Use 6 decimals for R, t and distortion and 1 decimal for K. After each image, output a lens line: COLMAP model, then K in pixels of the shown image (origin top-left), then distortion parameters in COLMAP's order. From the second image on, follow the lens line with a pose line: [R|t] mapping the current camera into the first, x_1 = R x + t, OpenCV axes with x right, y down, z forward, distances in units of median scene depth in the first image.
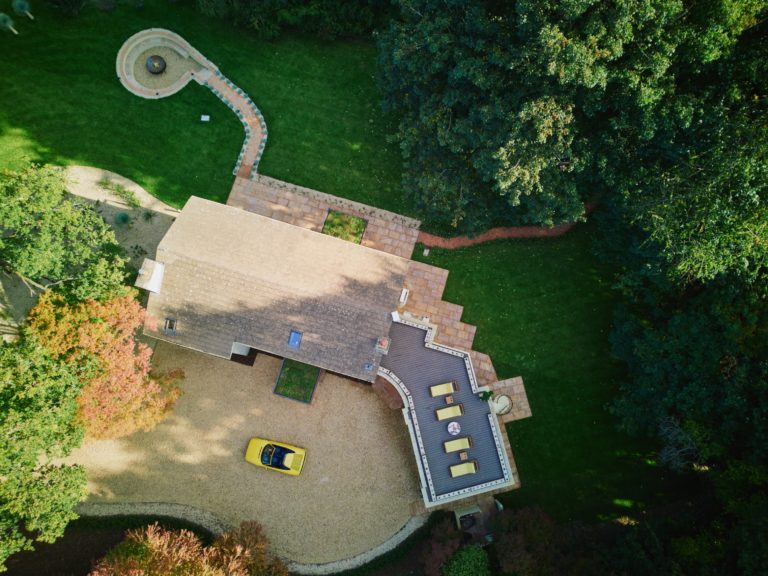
lens RADIAL K [[552.8, 0, 384.0], [0, 552.8, 288.0], [0, 0, 1]] dist [0.006073, 0.000060]
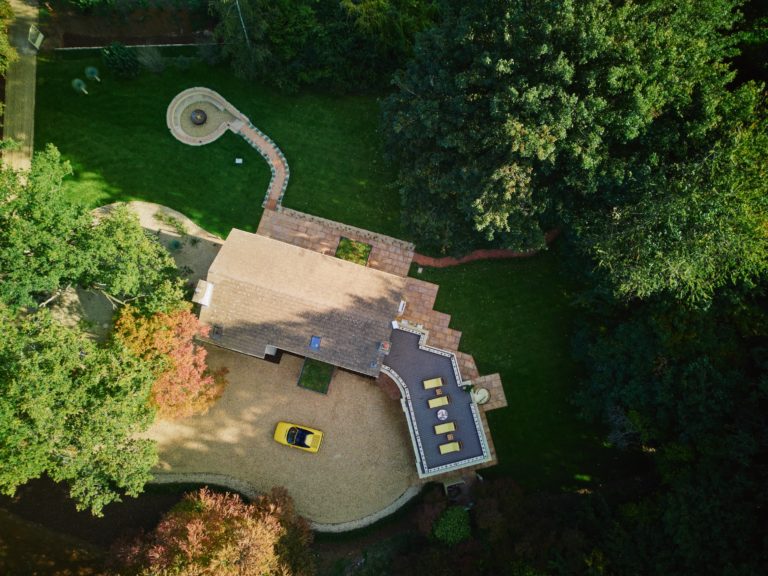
lens RADIAL K [[534.5, 0, 363.9], [0, 534.5, 288.1], [0, 0, 1]] dist [0.011214, -0.004283]
pose [[0.999507, -0.000818, -0.031380, -0.010955], [0.000771, 0.999999, -0.001508, -0.026647], [0.031381, 0.001483, 0.999506, -0.191932]]
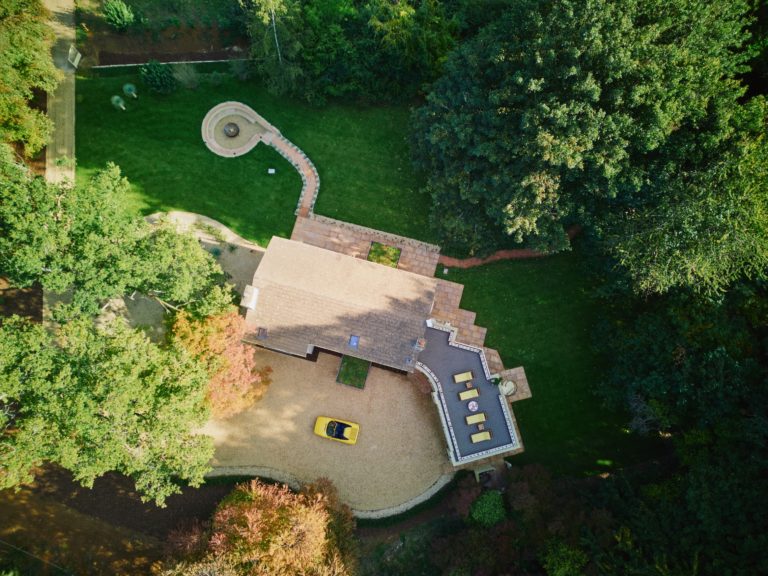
lens RADIAL K [[534.5, 0, 363.9], [0, 534.5, 288.1], [0, 0, 1]] dist [0.011214, -0.004283]
pose [[0.999439, -0.021817, -0.025424, -0.090679], [0.021869, 0.999759, 0.001794, -0.034966], [0.025379, -0.002349, 0.999675, -0.269482]]
